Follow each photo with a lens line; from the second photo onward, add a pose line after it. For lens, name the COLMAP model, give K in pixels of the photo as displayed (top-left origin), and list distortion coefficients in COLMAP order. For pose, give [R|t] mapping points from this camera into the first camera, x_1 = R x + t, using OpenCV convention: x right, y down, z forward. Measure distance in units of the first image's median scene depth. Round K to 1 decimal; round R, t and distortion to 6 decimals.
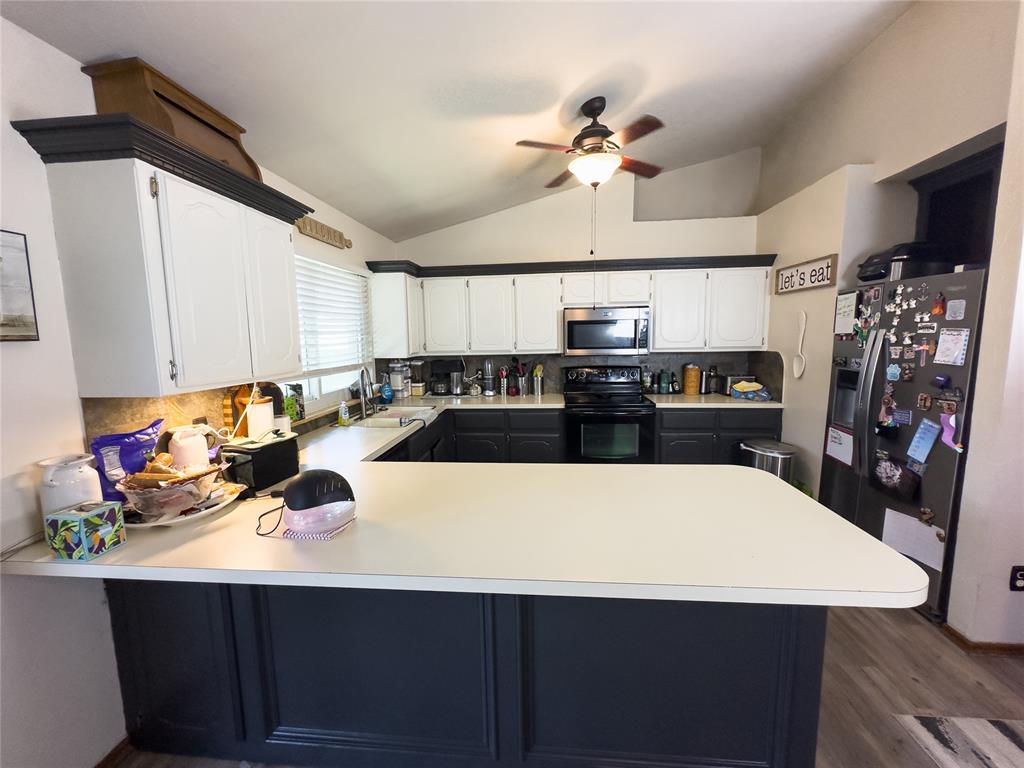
lens RADIAL K [[408.5, 0, 515.1], [0, 408.5, 381.9], [0, 0, 1]] dist [-0.009361, 0.000083]
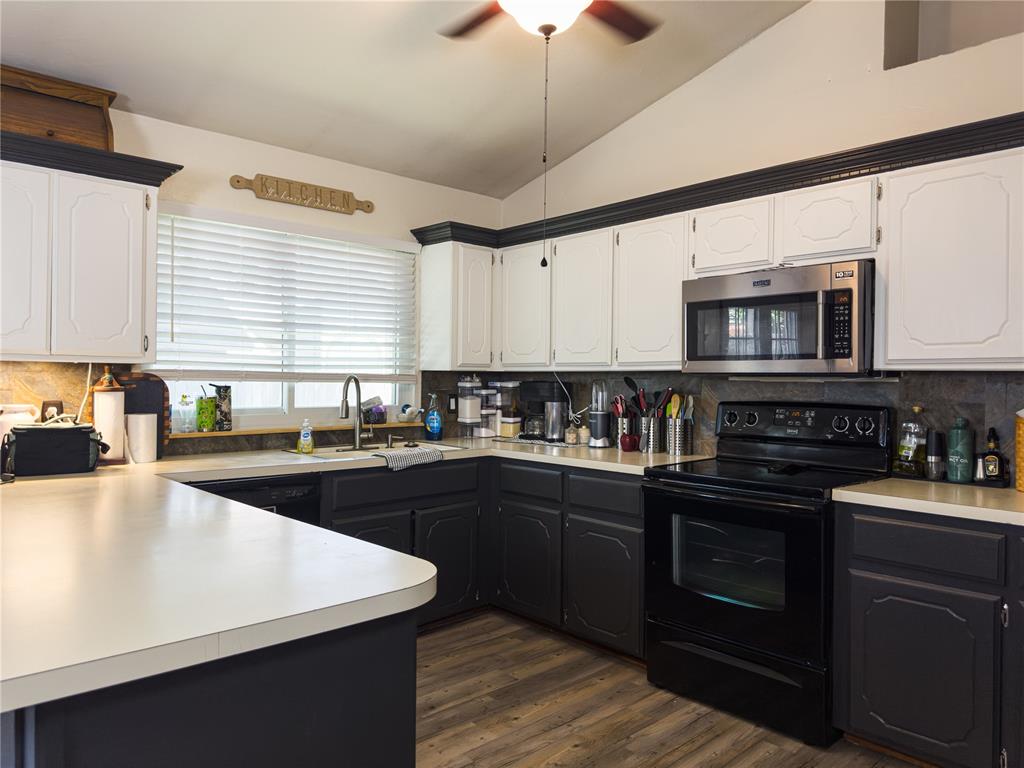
lens RADIAL K [[707.2, 0, 516.4], [0, 707.2, 386.3], [0, 0, 1]] dist [0.039533, -0.014922]
pose [[0.746536, 0.034597, -0.664445, 0.532806], [-0.100218, 0.993101, -0.060891, 0.023032], [0.657754, 0.112046, 0.744853, 0.228200]]
